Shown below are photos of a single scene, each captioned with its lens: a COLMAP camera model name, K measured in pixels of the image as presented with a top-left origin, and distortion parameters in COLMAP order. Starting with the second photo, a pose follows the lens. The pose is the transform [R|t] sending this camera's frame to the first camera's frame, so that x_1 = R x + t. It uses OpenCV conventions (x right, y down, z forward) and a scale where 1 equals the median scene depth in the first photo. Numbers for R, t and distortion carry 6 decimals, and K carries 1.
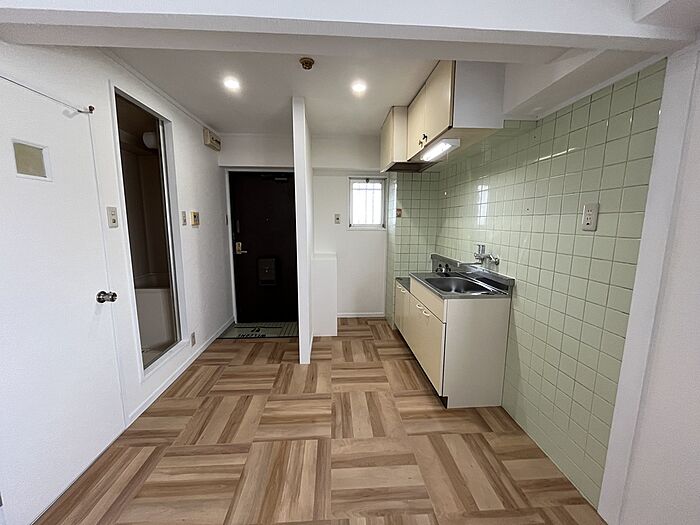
lens RADIAL K [[282.2, 0, 348.7], [0, 282.2, 262.1], [0, 0, 1]] dist [-0.002369, -0.000431]
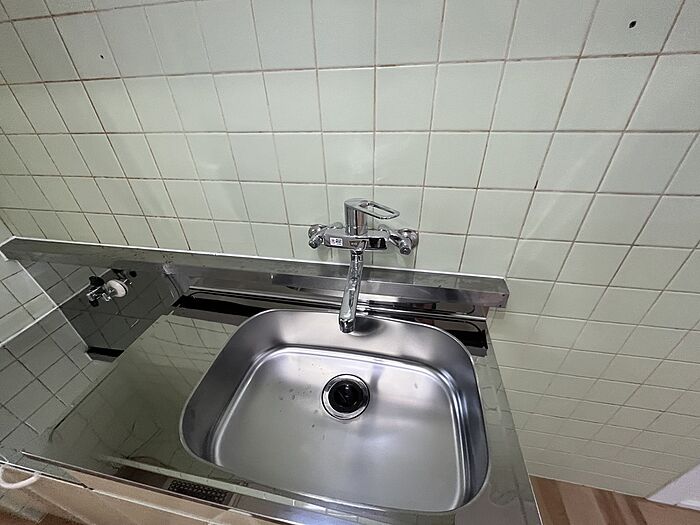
lens RADIAL K [[282.2, 0, 348.9], [0, 282.2, 261.5], [0, 0, 1]] dist [-0.002369, -0.000431]
pose [[0.246535, -0.545269, 0.801188, 0.220703], [0.172795, 0.838190, 0.517281, -0.137228], [-0.953605, 0.010914, 0.300863, 0.864867]]
